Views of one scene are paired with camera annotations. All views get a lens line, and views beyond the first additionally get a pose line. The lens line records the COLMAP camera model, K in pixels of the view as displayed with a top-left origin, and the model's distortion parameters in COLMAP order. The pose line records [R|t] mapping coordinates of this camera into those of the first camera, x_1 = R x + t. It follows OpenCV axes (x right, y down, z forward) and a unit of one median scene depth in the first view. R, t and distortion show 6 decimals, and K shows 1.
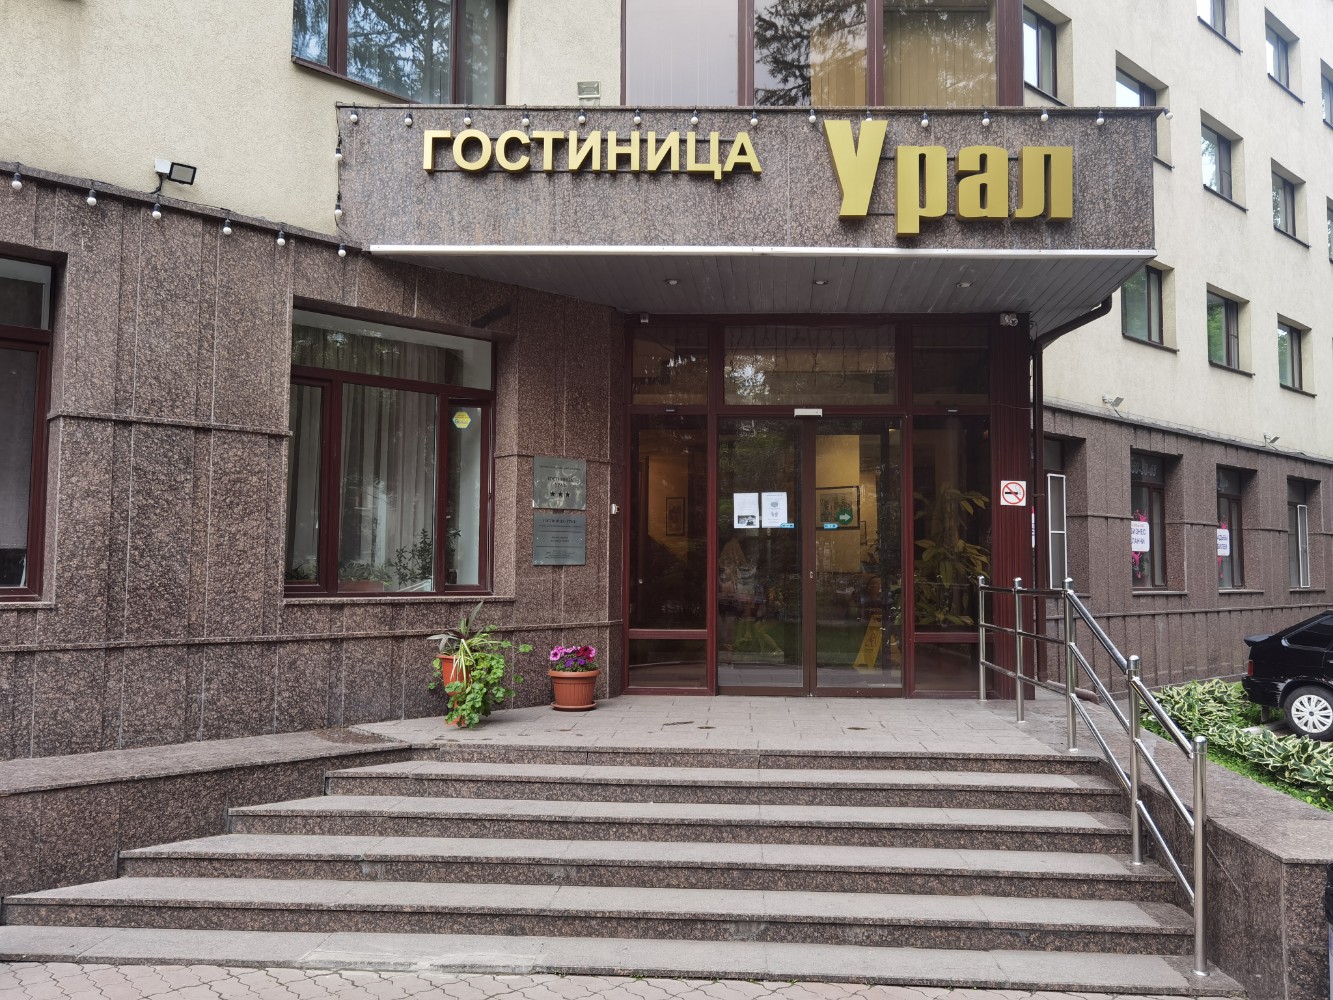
lens RADIAL K [[1071.3, 0, 681.9], [0, 1071.3, 493.9], [0, 0, 1]] dist [0.007114, 0.007990]
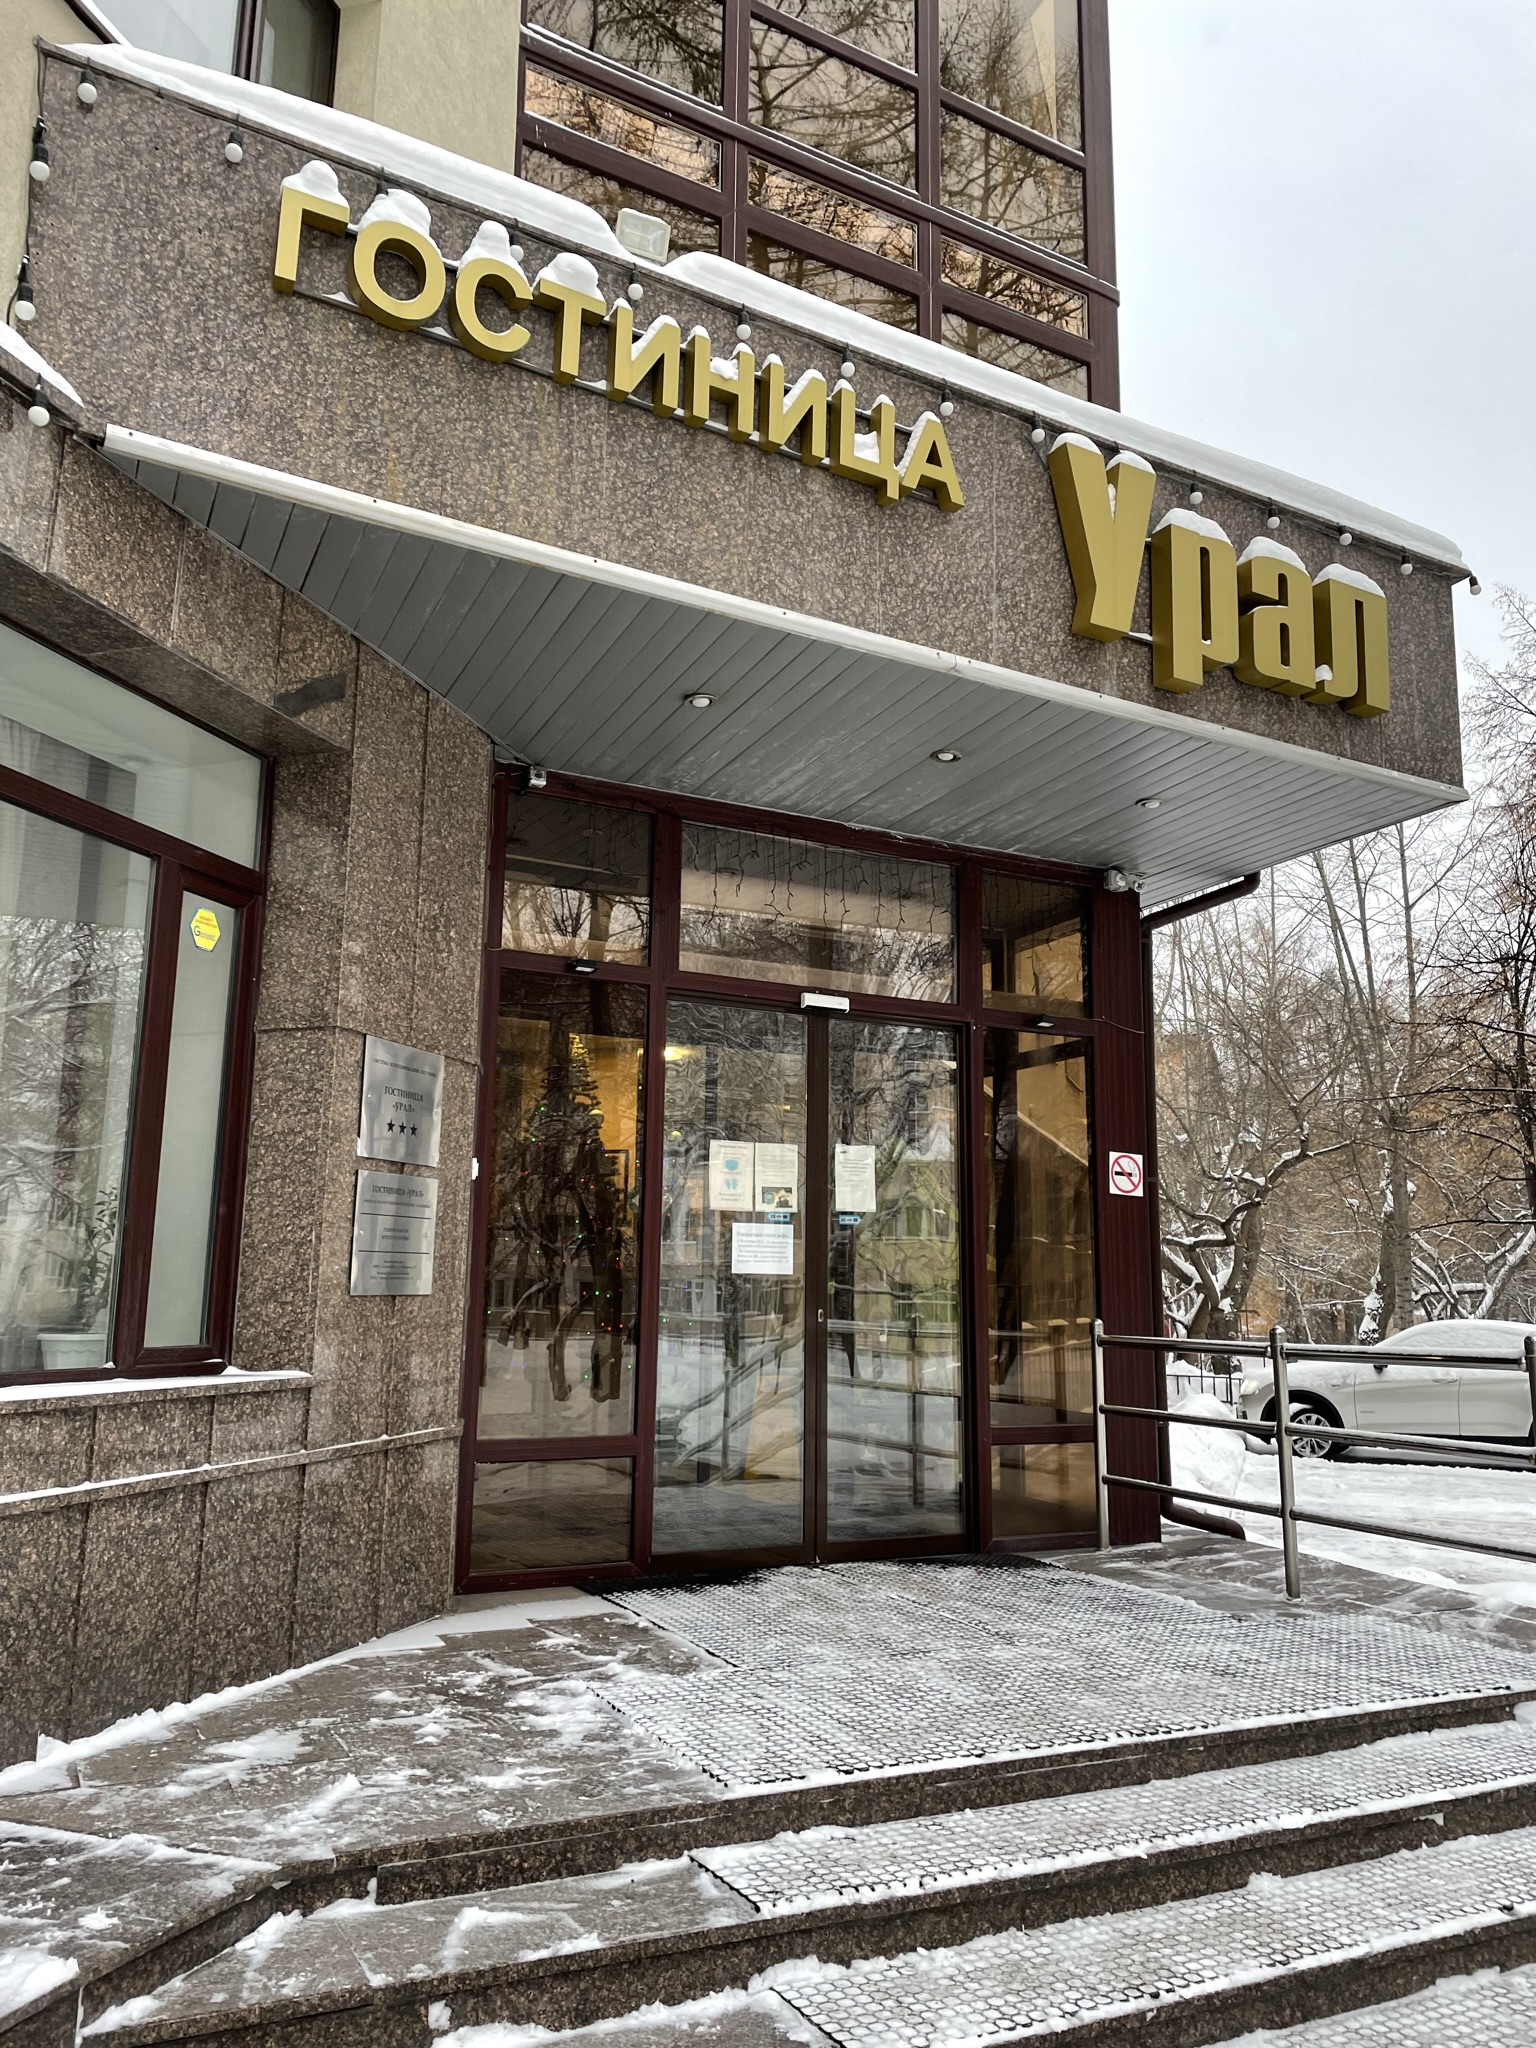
lens RADIAL K [[1533.8, 0, 771.6], [0, 1533.8, 1006.1], [0, 0, 1]] dist [0.111324, -0.134378]
pose [[0.868824, 0.097712, 0.485384, -0.334410], [-0.042491, 0.991431, -0.123525, 0.025122], [-0.493295, 0.086696, 0.865531, 0.435906]]
